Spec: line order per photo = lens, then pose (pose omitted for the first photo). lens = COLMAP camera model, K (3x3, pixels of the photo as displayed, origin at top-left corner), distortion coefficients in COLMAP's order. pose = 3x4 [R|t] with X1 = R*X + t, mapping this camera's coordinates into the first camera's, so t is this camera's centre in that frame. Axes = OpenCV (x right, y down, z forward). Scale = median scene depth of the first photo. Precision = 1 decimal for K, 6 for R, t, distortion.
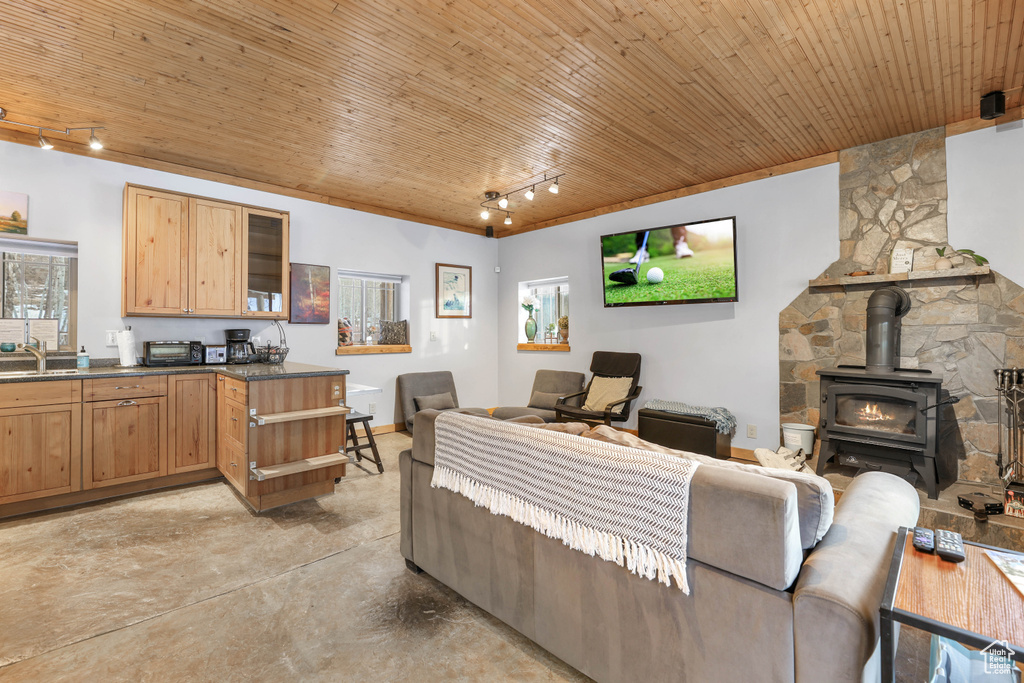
lens RADIAL K [[427.7, 0, 510.0], [0, 427.7, 340.7], [0, 0, 1]] dist [-0.003804, -0.000284]
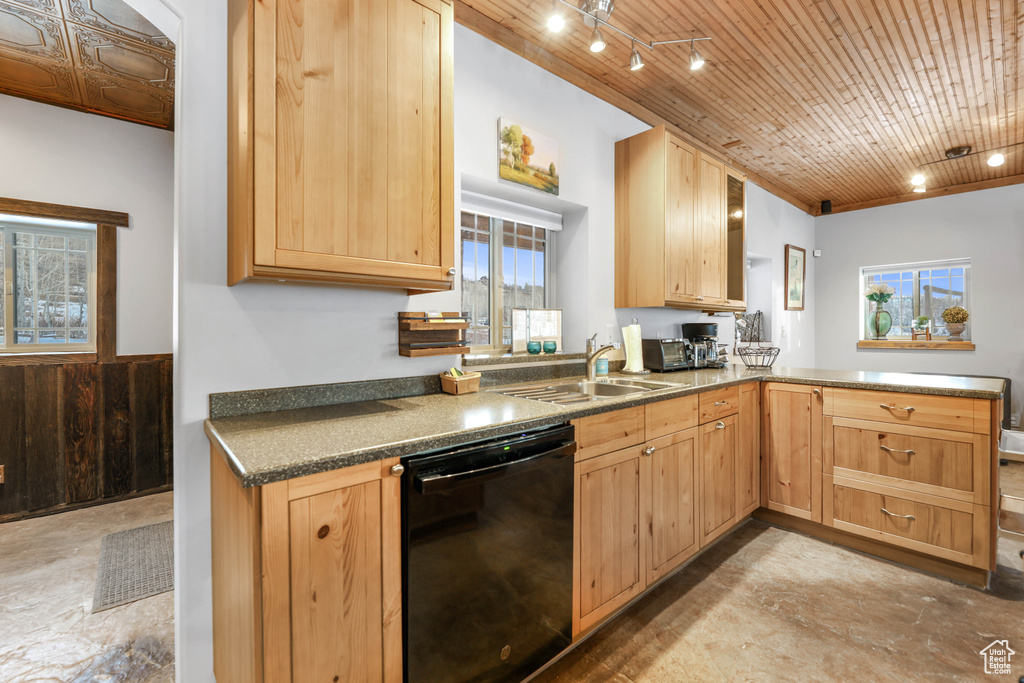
lens RADIAL K [[427.7, 0, 514.8], [0, 427.7, 333.8], [0, 0, 1]] dist [-0.003804, -0.000284]
pose [[0.998480, 0.002490, -0.055060, -1.191635], [-0.002602, 0.999995, -0.001963, -0.005262], [0.055055, 0.002103, 0.998481, 0.253652]]
